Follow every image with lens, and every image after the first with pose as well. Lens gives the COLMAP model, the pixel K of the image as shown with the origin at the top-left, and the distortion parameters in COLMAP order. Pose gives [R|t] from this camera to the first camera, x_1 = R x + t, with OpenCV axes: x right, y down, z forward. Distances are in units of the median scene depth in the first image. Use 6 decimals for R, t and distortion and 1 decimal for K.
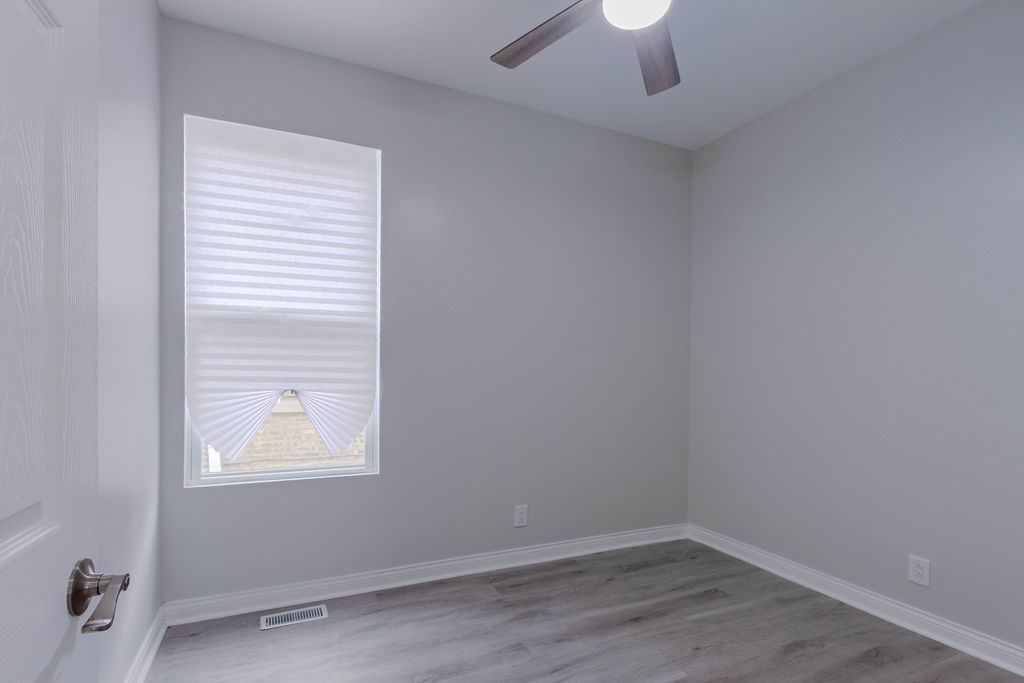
lens RADIAL K [[483.7, 0, 511.0], [0, 483.7, 376.6], [0, 0, 1]] dist [-0.001483, -0.000320]
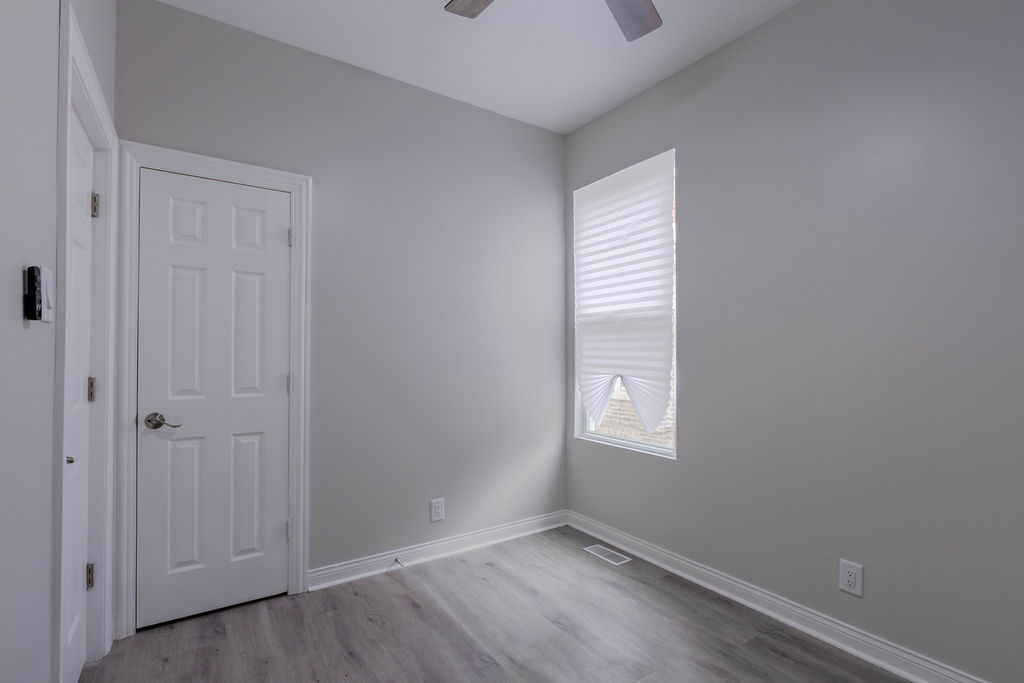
lens RADIAL K [[487.1, 0, 515.4], [0, 487.1, 351.2], [0, 0, 1]] dist [0.000322, -0.000092]
pose [[0.176808, -0.013647, -0.984151, 0.735846], [-0.014922, 0.999752, -0.016544, -0.008505], [0.984132, 0.017611, 0.176560, 0.508288]]
